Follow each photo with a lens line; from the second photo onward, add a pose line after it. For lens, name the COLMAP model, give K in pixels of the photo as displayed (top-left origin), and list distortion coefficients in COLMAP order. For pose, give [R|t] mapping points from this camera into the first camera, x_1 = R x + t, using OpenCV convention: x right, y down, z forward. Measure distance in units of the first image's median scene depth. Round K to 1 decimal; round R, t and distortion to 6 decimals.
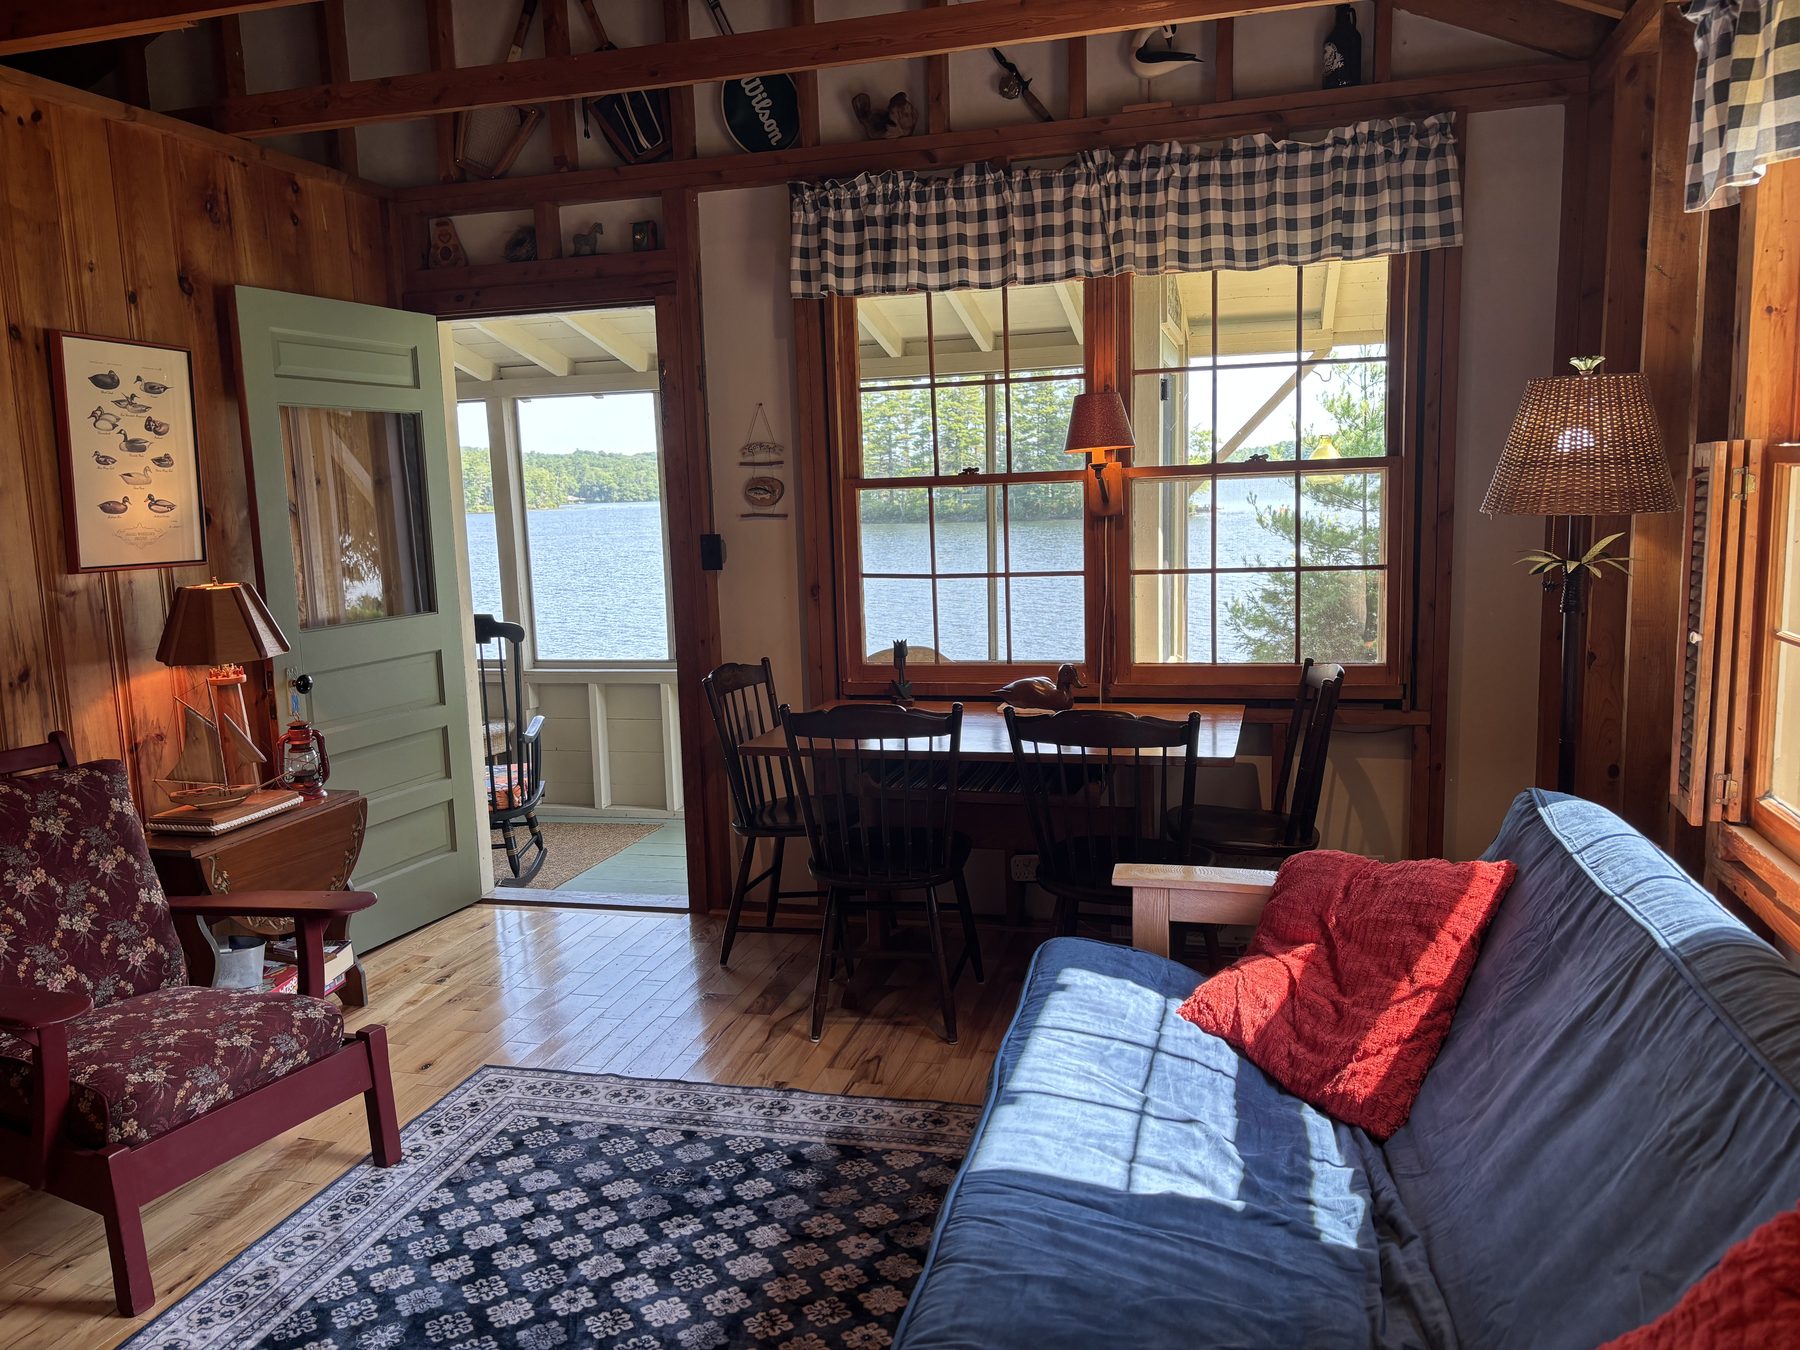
lens RADIAL K [[1366.6, 0, 898.5], [0, 1366.6, 693.7], [0, 0, 1]] dist [0.053420, -0.060196]
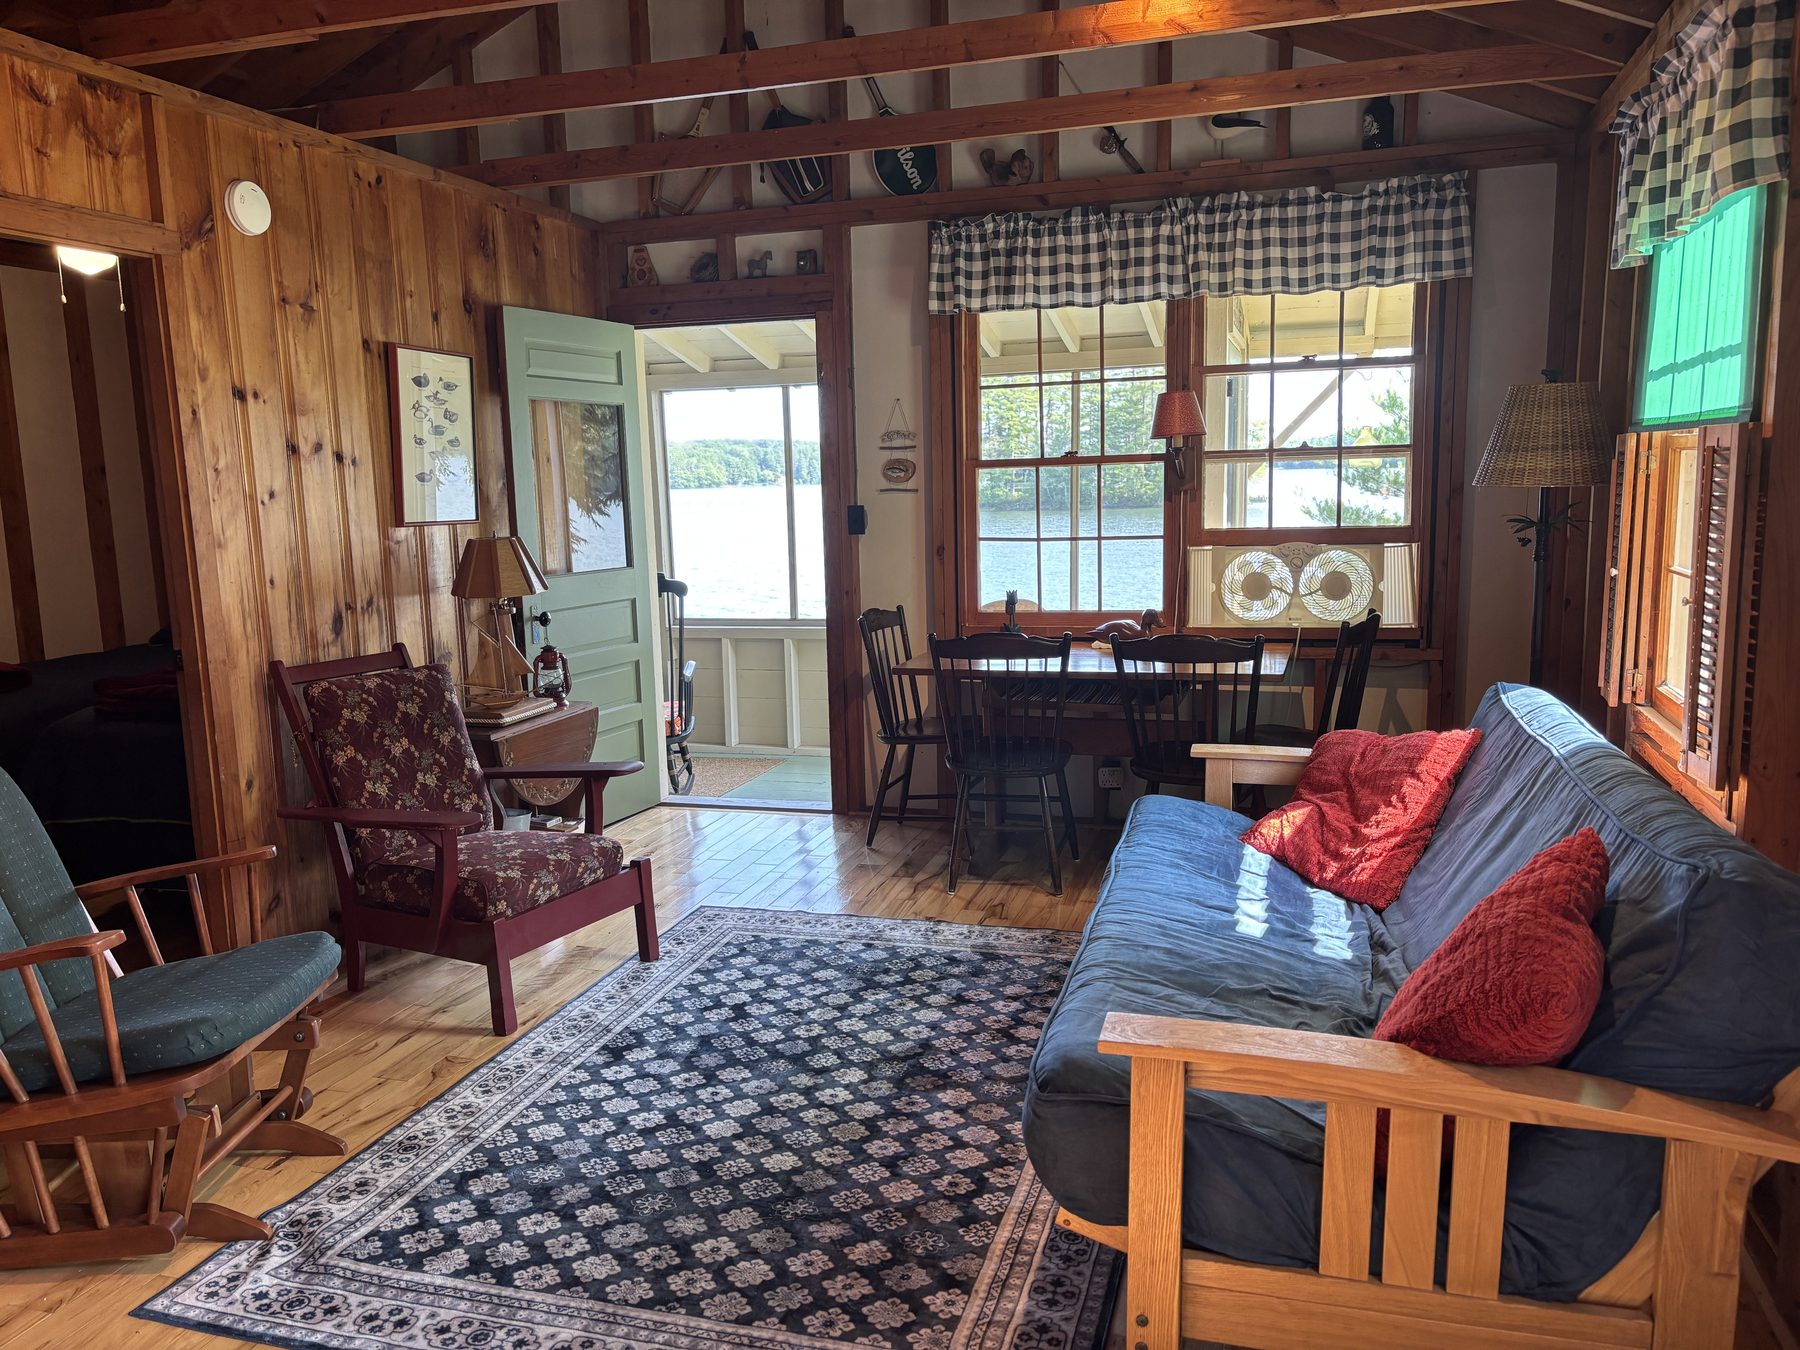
lens RADIAL K [[1281.2, 0, 917.7], [0, 1281.2, 686.5], [0, 0, 1]] dist [0.053987, -0.084456]
pose [[0.999270, 0.012610, -0.036061, -0.048879], [-0.012080, 0.999816, 0.014881, 0.037637], [0.036242, -0.014435, 0.999239, -0.199161]]
